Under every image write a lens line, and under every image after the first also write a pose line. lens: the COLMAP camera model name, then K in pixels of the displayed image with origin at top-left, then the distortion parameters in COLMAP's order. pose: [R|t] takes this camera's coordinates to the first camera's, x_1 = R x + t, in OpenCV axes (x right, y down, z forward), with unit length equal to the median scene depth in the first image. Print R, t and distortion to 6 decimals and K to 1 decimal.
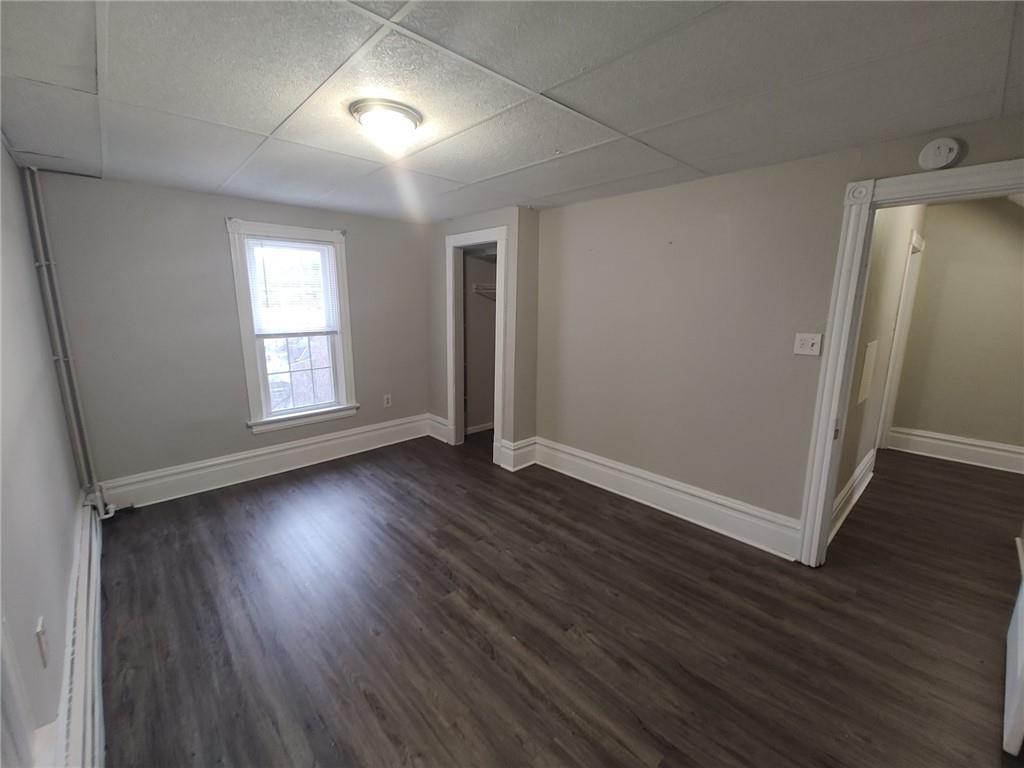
lens RADIAL K [[432.7, 0, 510.5], [0, 432.7, 381.4], [0, 0, 1]] dist [0.000312, -0.000032]
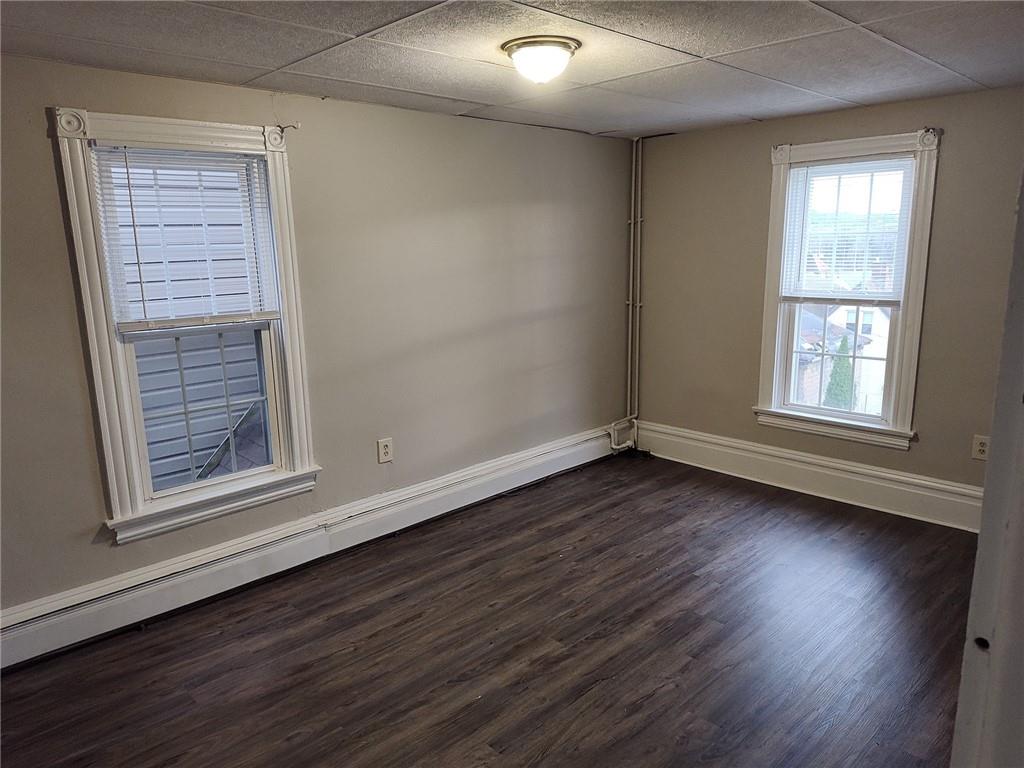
lens RADIAL K [[699.4, 0, 515.8], [0, 699.4, 387.7], [0, 0, 1]] dist [0.034875, -0.047912]
pose [[0.000484, 0.193605, -0.981079, 0.816430], [-0.173053, 0.966294, 0.190602, -0.136296], [0.984912, 0.169686, 0.033972, 0.670145]]
